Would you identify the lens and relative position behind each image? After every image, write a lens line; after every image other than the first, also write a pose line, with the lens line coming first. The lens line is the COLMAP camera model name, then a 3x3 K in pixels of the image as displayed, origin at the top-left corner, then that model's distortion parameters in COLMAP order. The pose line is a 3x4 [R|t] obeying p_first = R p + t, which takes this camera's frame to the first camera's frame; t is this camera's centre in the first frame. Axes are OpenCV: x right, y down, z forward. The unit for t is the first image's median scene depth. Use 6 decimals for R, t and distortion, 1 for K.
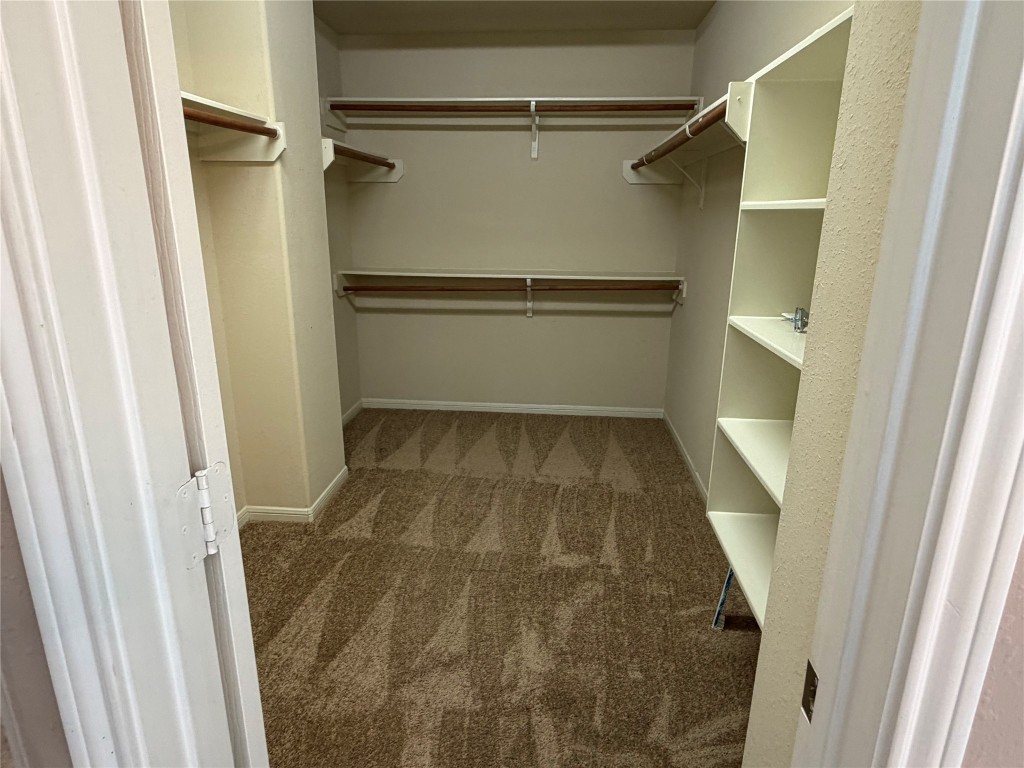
lens RADIAL K [[617.4, 0, 531.7], [0, 617.4, 389.8], [0, 0, 1]] dist [0.006770, 0.000316]
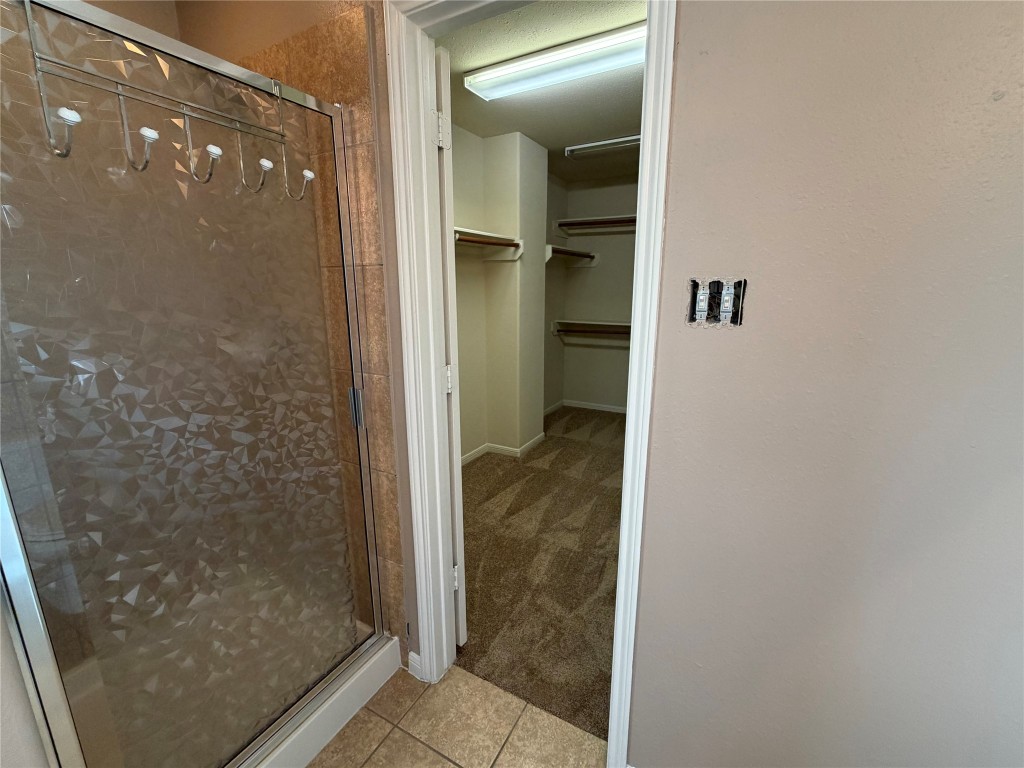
lens RADIAL K [[452.9, 0, 512.9], [0, 452.9, 382.3], [0, 0, 1]] dist [-0.000220, -0.000515]
pose [[0.904773, 0.073417, -0.419518, 0.172873], [-0.102786, 0.993554, -0.047803, 0.070215], [0.413304, 0.086372, 0.906488, -0.223055]]
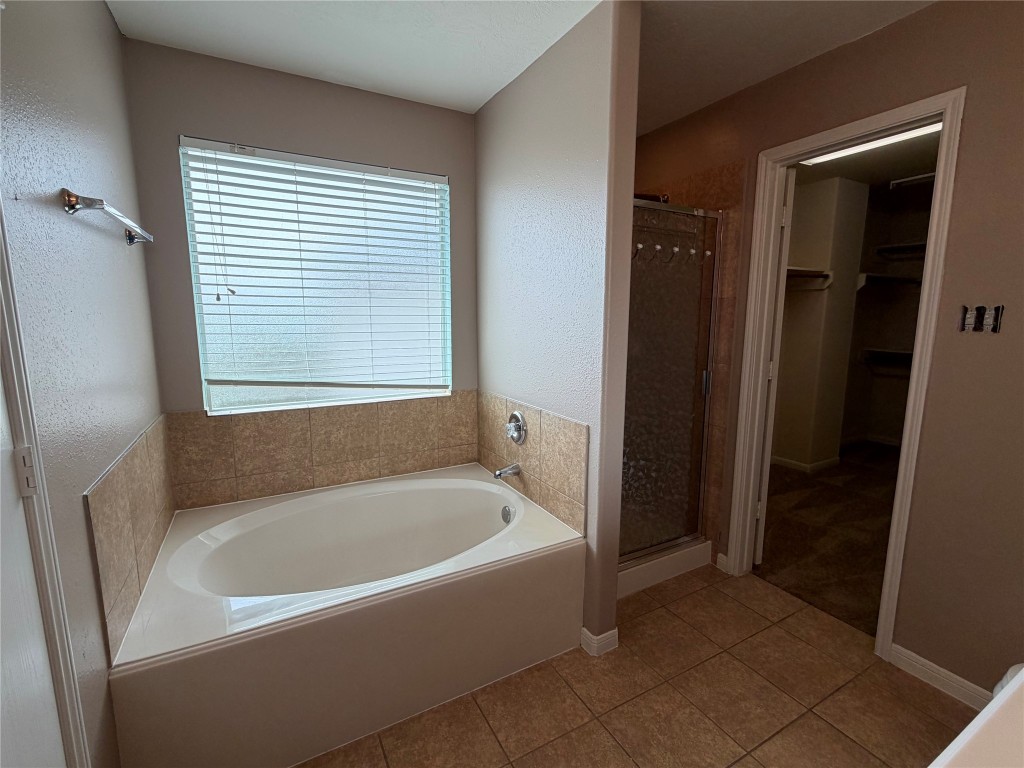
lens RADIAL K [[452.9, 0, 519.9], [0, 452.9, 381.5], [0, 0, 1]] dist [-0.000220, -0.000515]
pose [[0.538539, 0.112599, -0.835043, 0.318218], [-0.226568, 0.973883, -0.014798, 0.179472], [0.811568, 0.197164, 0.549986, -0.575357]]
